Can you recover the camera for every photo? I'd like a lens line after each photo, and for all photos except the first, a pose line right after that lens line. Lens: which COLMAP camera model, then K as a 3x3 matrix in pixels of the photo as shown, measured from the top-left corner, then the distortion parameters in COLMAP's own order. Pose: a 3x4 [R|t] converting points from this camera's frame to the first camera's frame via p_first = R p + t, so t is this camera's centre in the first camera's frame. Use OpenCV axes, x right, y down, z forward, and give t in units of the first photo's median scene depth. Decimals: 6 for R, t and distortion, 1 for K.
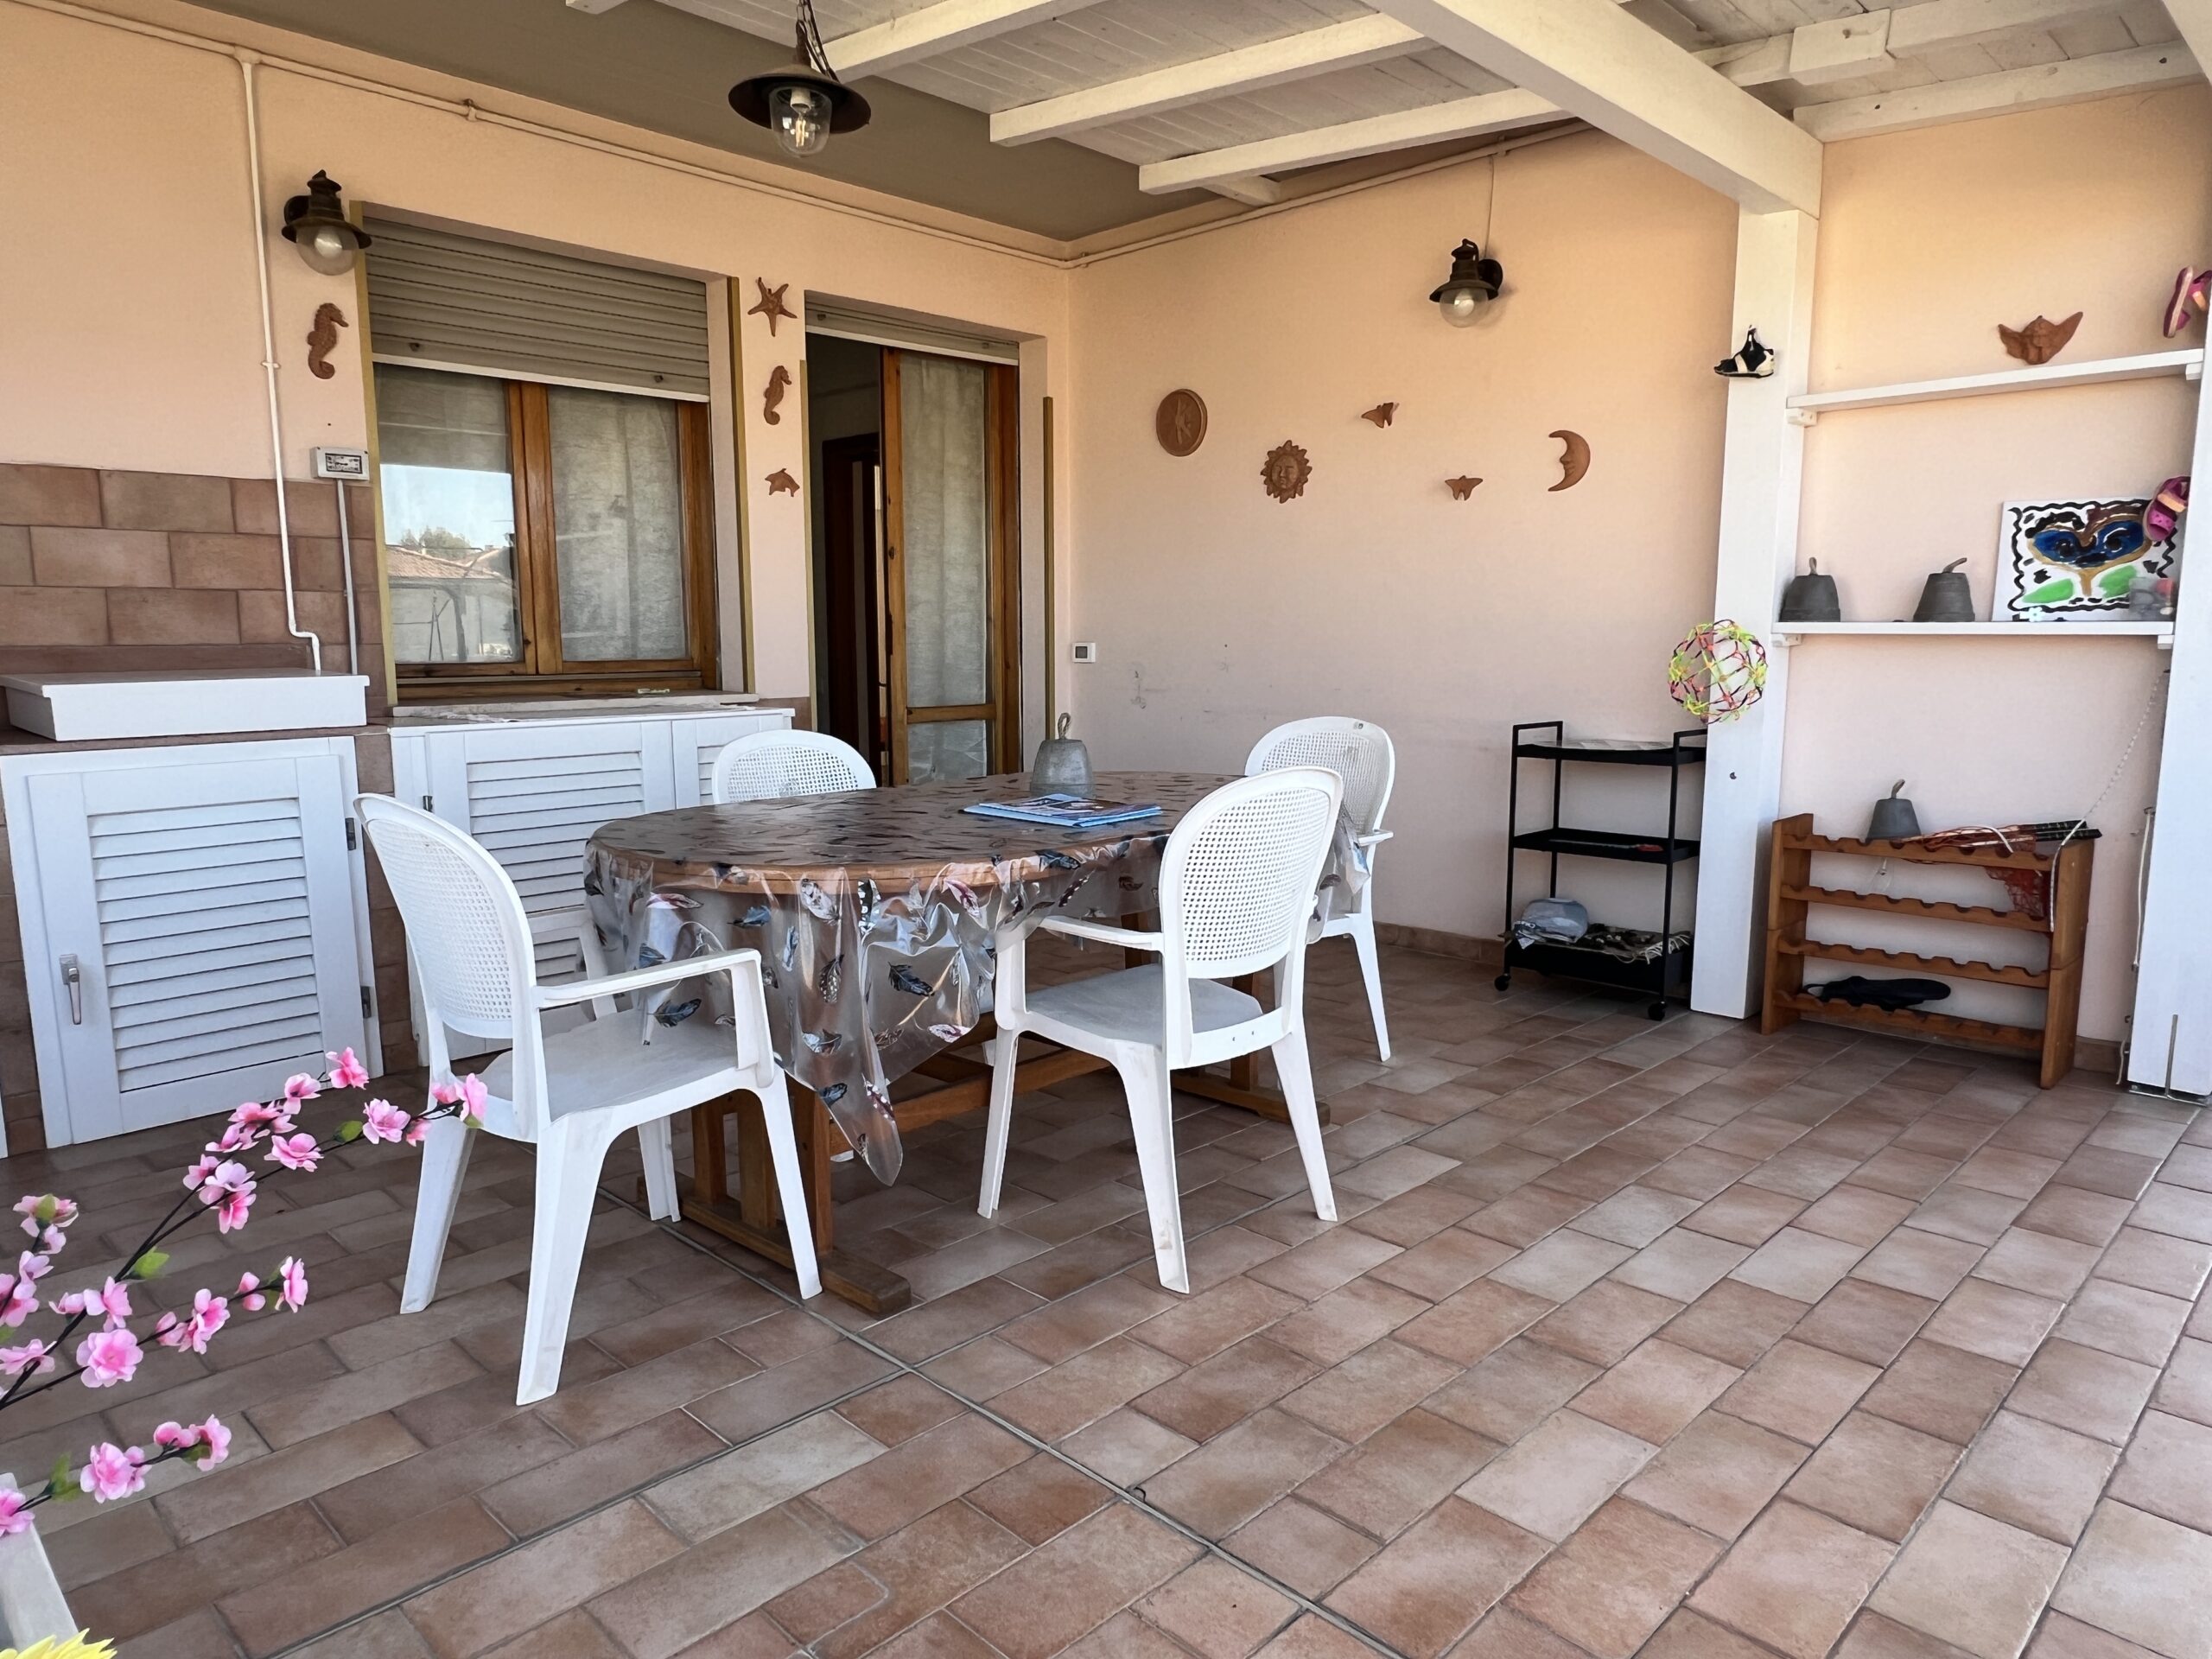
lens RADIAL K [[1424.6, 0, 1093.5], [0, 1424.6, 838.9], [0, 0, 1]] dist [0.001412, -0.001475]
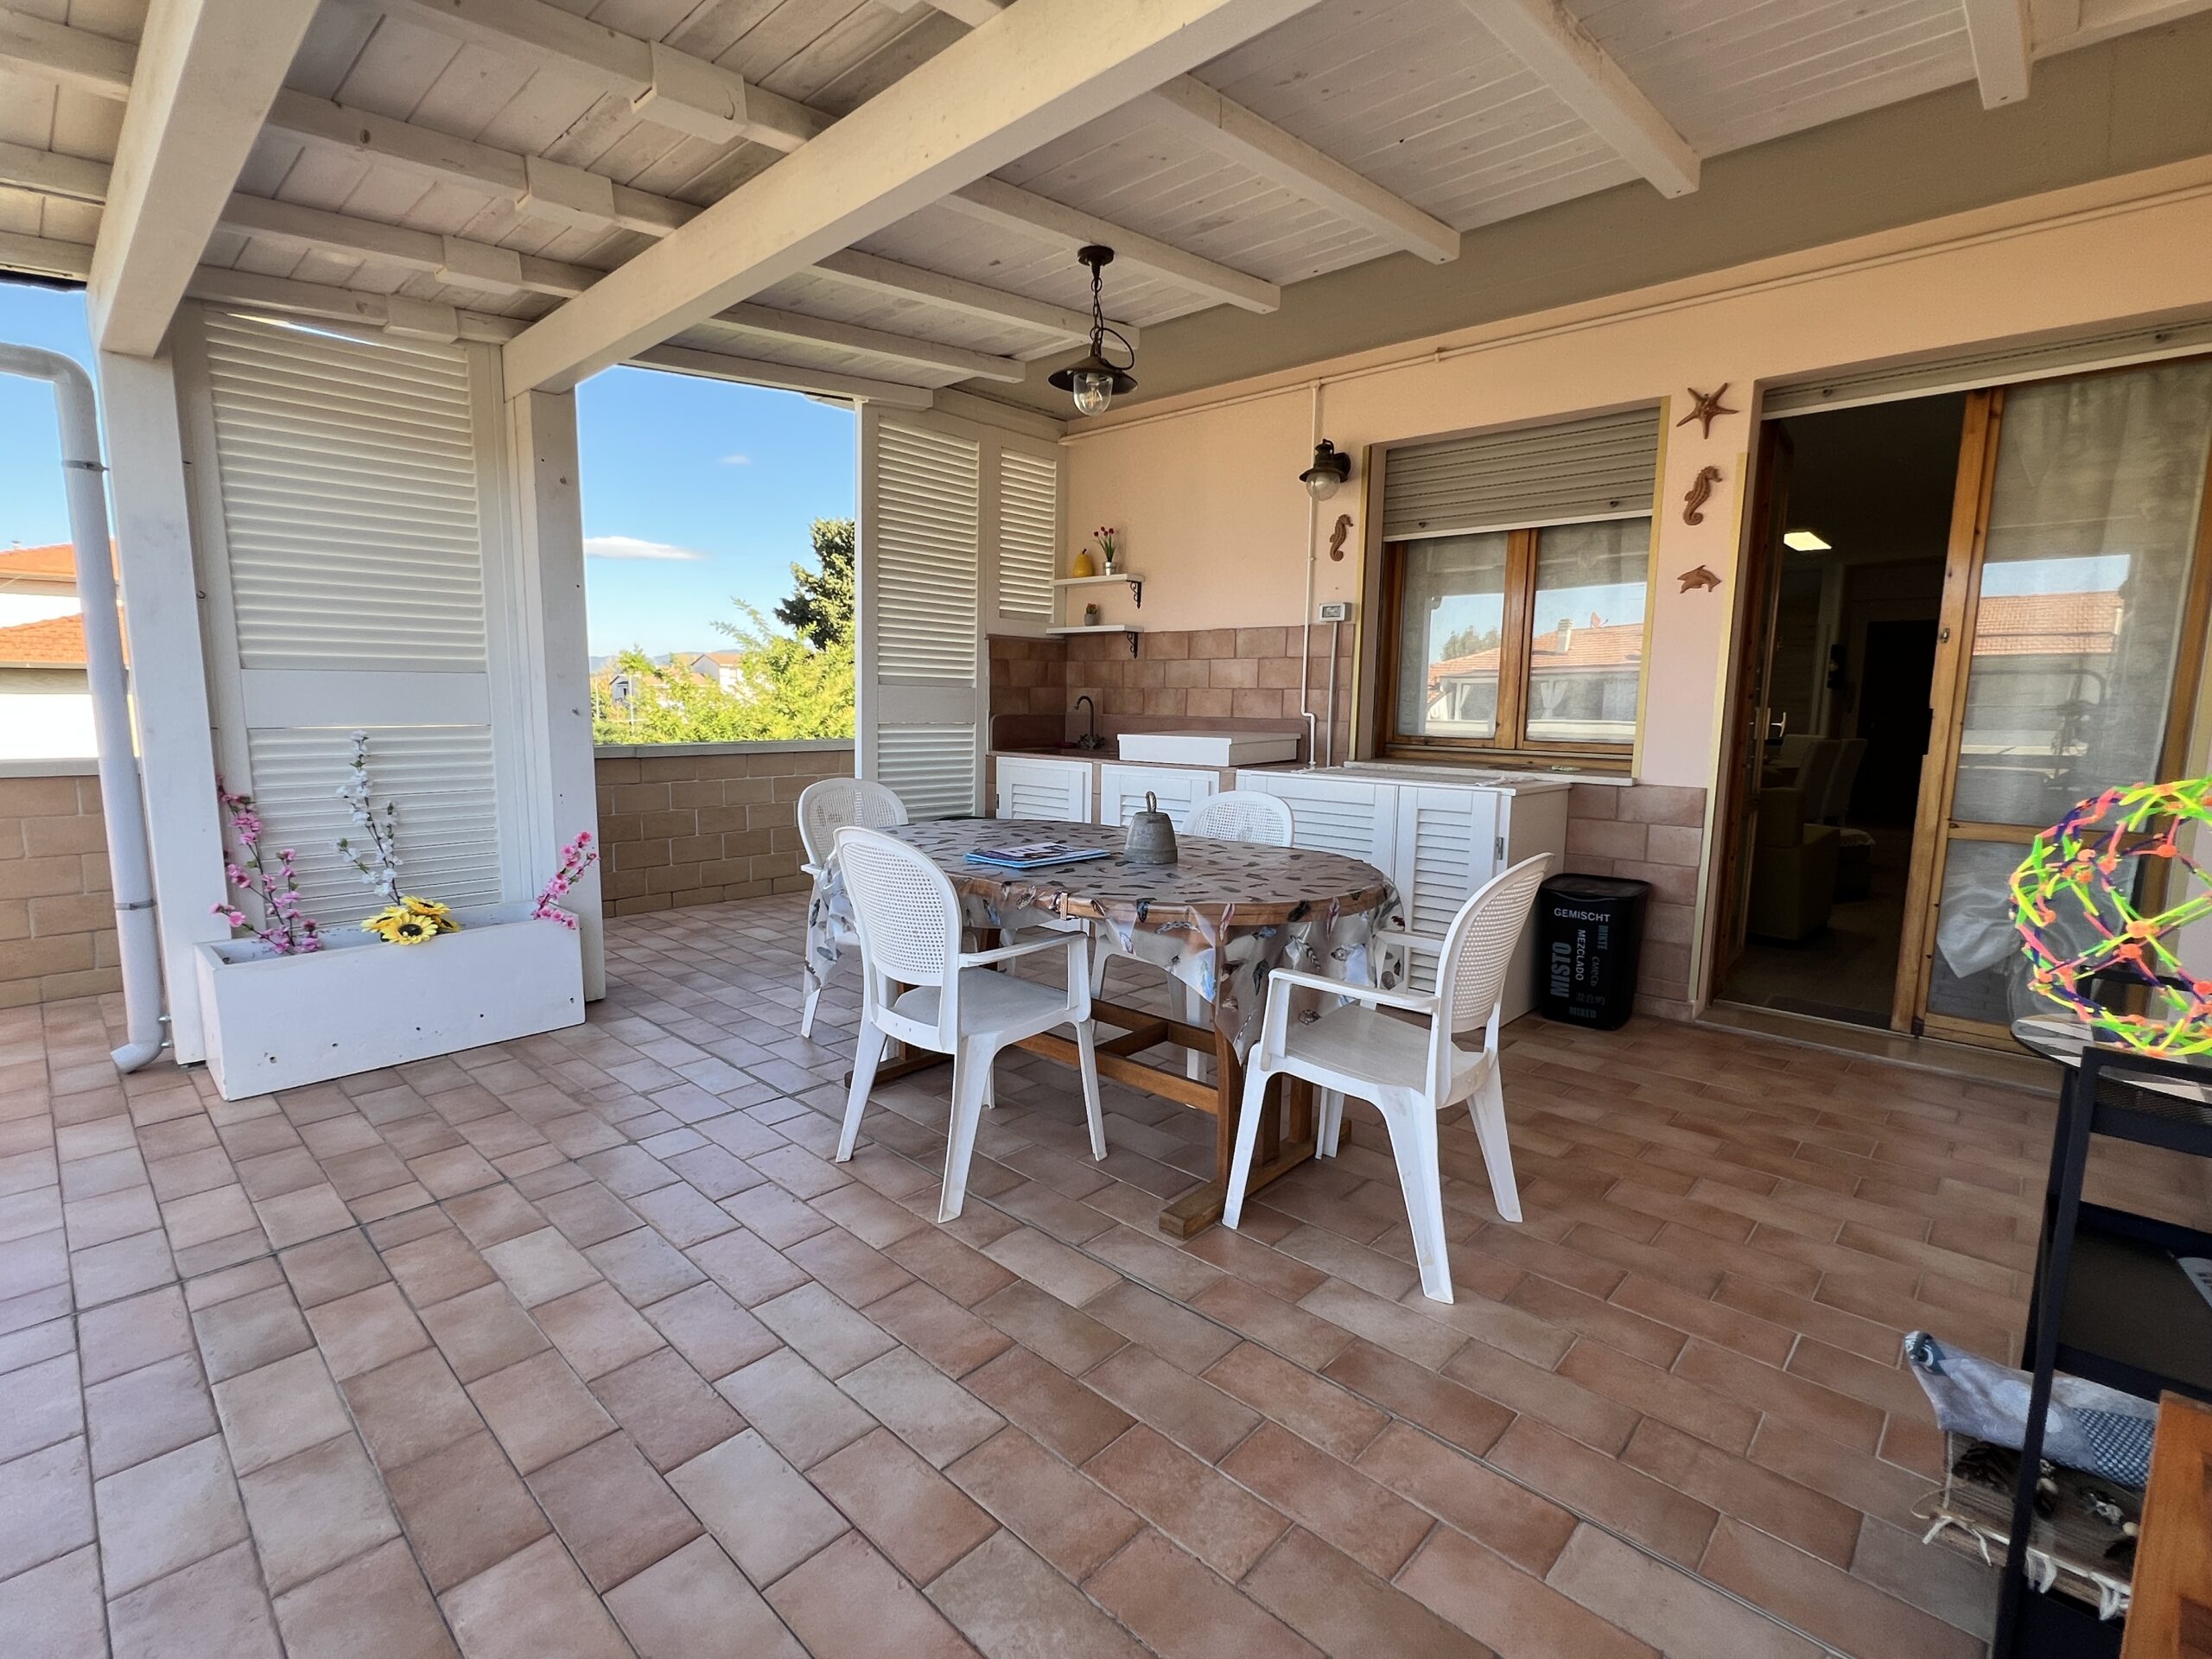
lens RADIAL K [[1023.2, 0, 1096.2], [0, 1023.2, 831.2], [0, 0, 1]] dist [-0.000545, 0.000842]
pose [[0.026017, 0.136460, -0.990304, 0.688873], [-0.157827, 0.978775, 0.130725, -0.130282], [0.987124, 0.152896, 0.047002, 0.733445]]
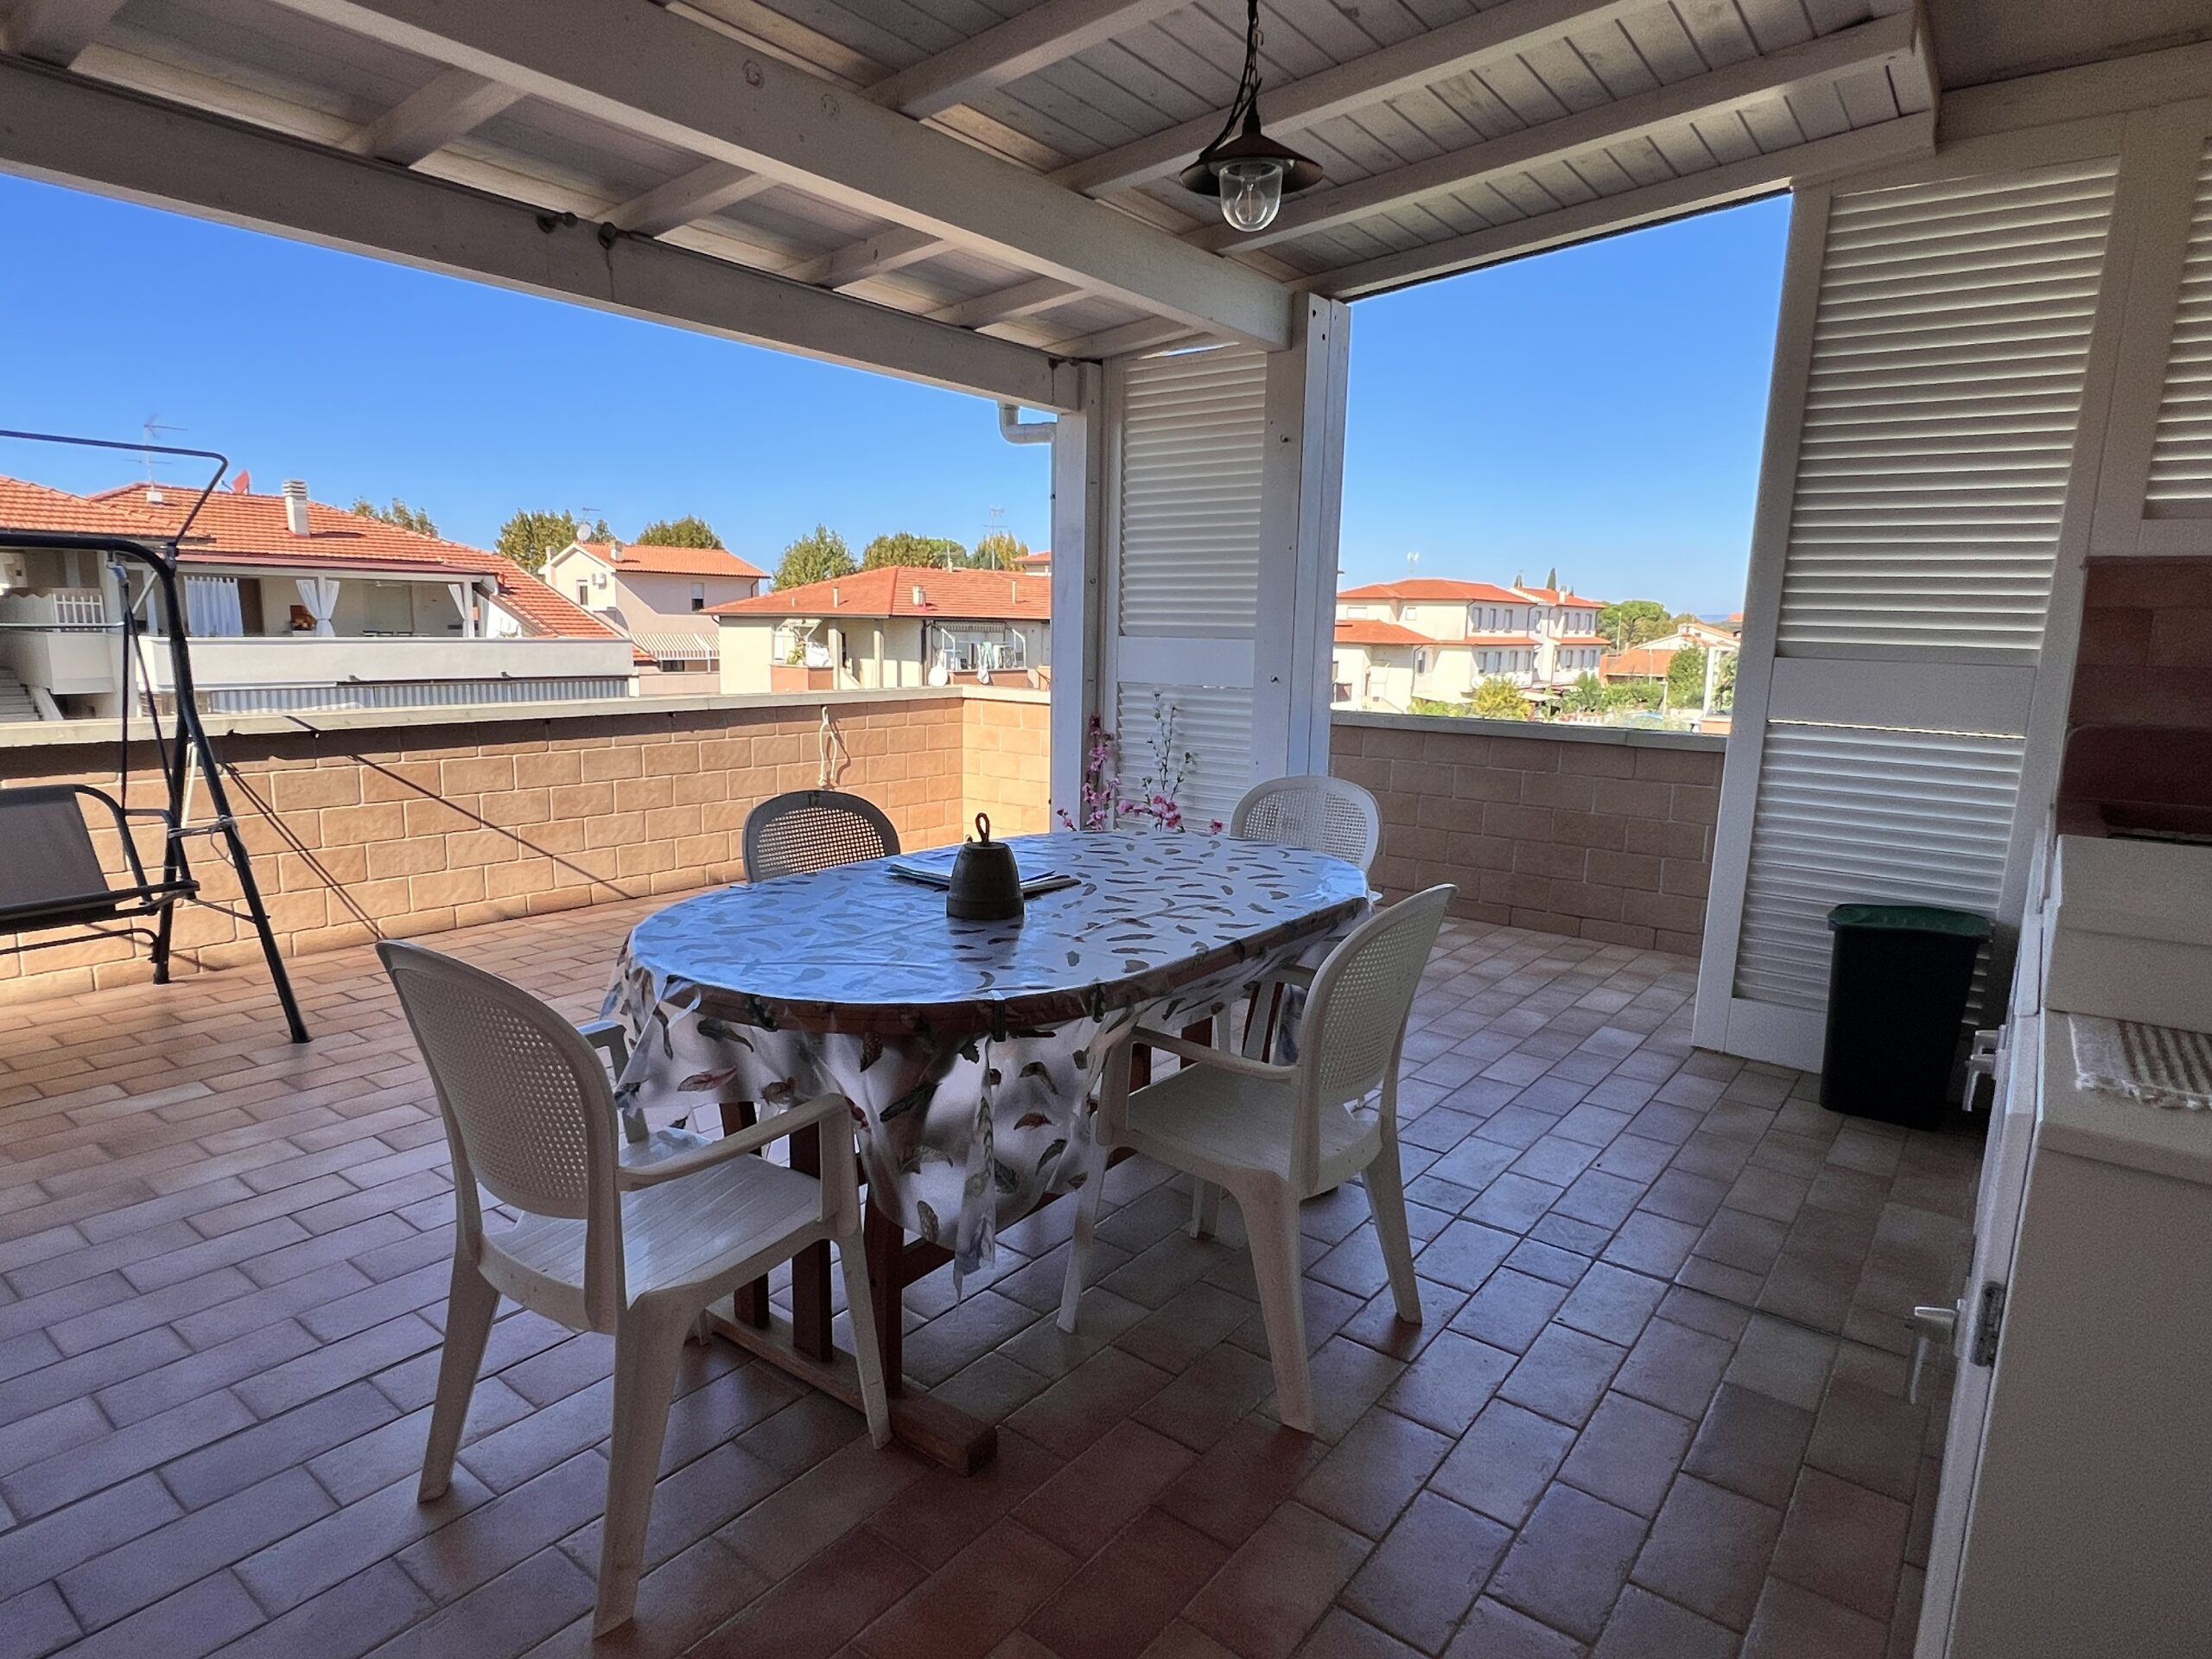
lens RADIAL K [[1245.9, 0, 1096.0], [0, 1245.9, 832.5], [0, 0, 1]] dist [0.000075, -0.001215]
pose [[-0.991818, 0.006127, -0.127512, 0.000395], [-0.033342, 0.951744, 0.305076, -0.246212], [0.123228, 0.306831, -0.943753, 1.376209]]
